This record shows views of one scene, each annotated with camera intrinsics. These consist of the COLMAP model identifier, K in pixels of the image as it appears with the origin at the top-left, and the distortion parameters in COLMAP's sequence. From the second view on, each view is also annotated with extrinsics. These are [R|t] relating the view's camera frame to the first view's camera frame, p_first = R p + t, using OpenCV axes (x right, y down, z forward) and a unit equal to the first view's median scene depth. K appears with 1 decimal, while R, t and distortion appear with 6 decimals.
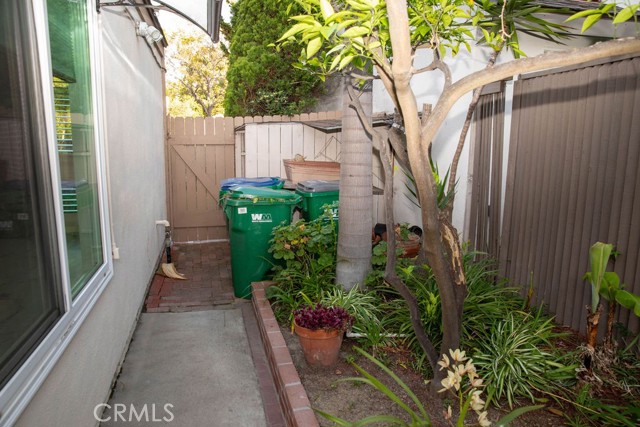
lens RADIAL K [[432.2, 0, 321.8], [0, 432.2, 216.8], [0, 0, 1]] dist [-0.108703, 0.085355]
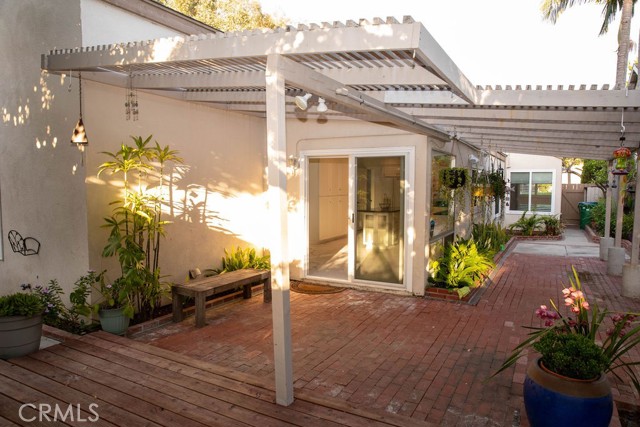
lens RADIAL K [[432.2, 0, 321.8], [0, 432.2, 216.8], [0, 0, 1]] dist [-0.108703, 0.085355]
pose [[0.723057, 0.044734, -0.689338, 0.731793], [-0.111863, 0.992312, -0.052940, 0.530946], [0.681671, 0.115390, 0.722503, -3.426224]]
